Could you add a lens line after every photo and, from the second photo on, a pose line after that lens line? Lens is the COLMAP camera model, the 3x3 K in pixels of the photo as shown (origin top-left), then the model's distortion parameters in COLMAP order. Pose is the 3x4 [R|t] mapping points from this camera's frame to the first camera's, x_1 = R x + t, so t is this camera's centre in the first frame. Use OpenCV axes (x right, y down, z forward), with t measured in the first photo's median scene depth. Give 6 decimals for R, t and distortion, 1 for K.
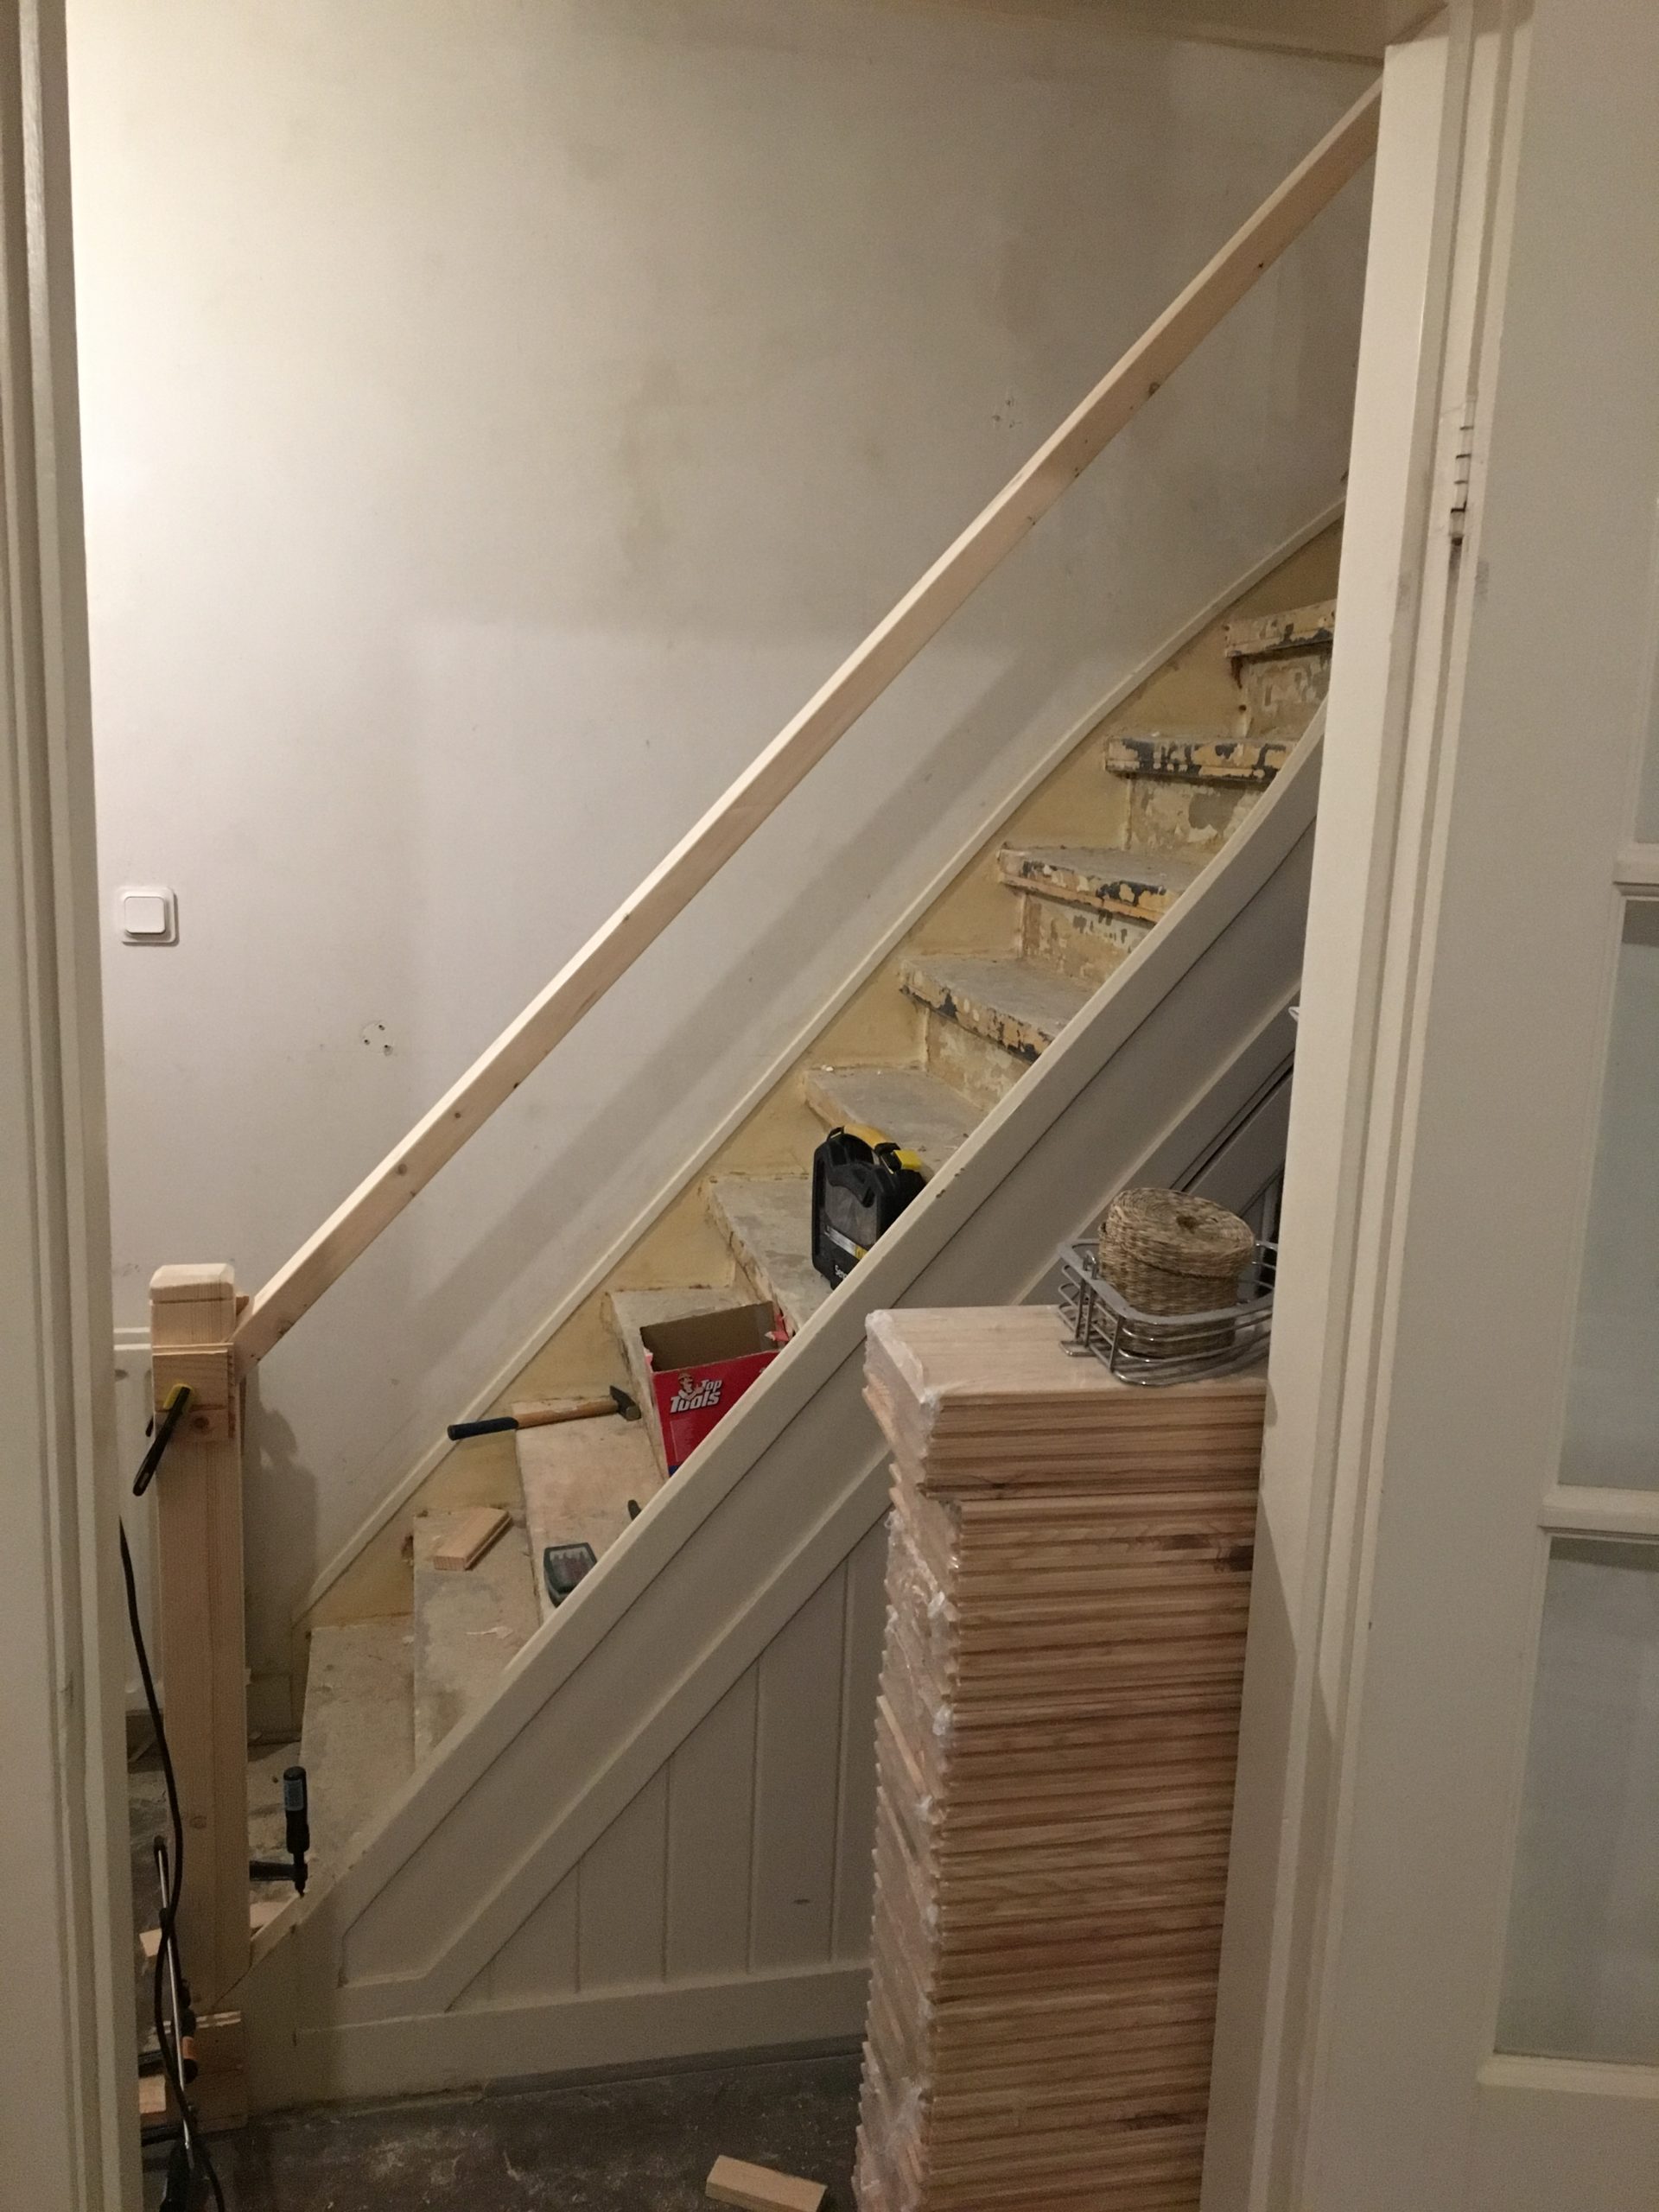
lens RADIAL K [[1835.5, 0, 835.1], [0, 1835.5, 1111.8], [0, 0, 1]] dist [0.018416, -0.041063]
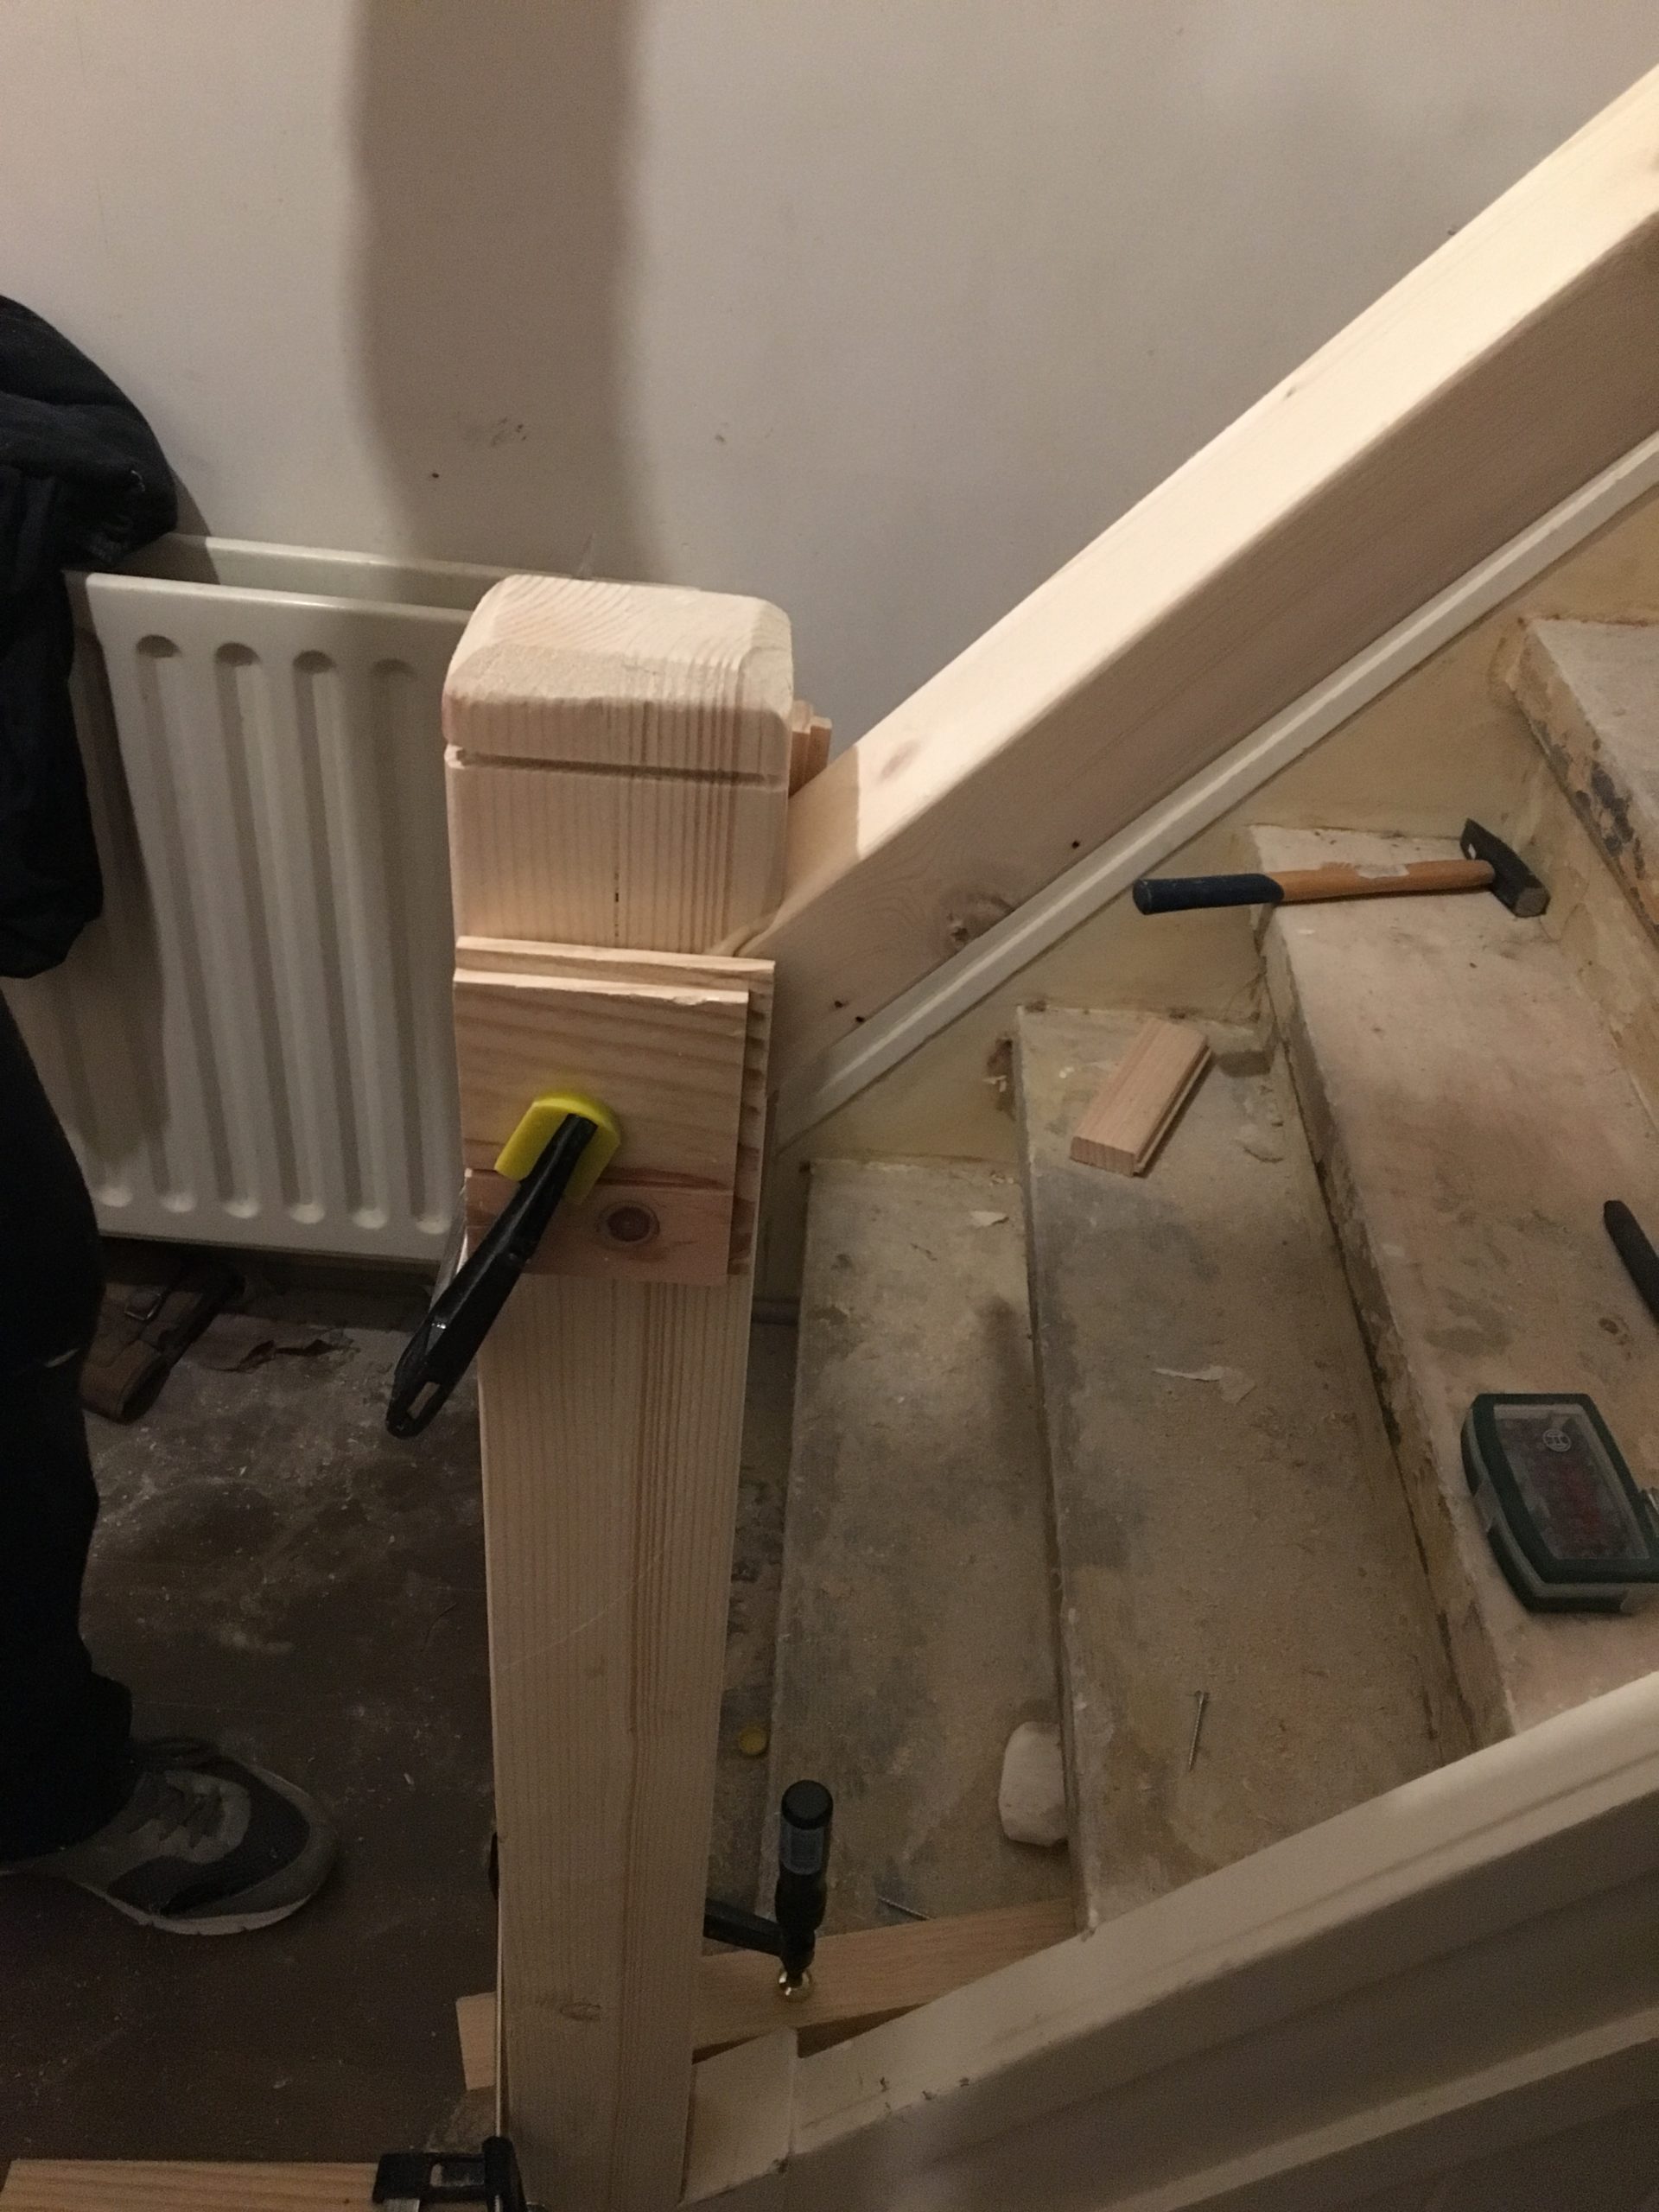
lens RADIAL K [[1835.5, 0, 826.2], [0, 1835.5, 1111.7], [0, 0, 1]] dist [0.018416, -0.041063]
pose [[0.964908, 0.189461, -0.181816, -0.194236], [-0.092458, 0.893192, 0.440068, 0.026199], [0.245773, -0.407815, 0.879365, 0.555584]]
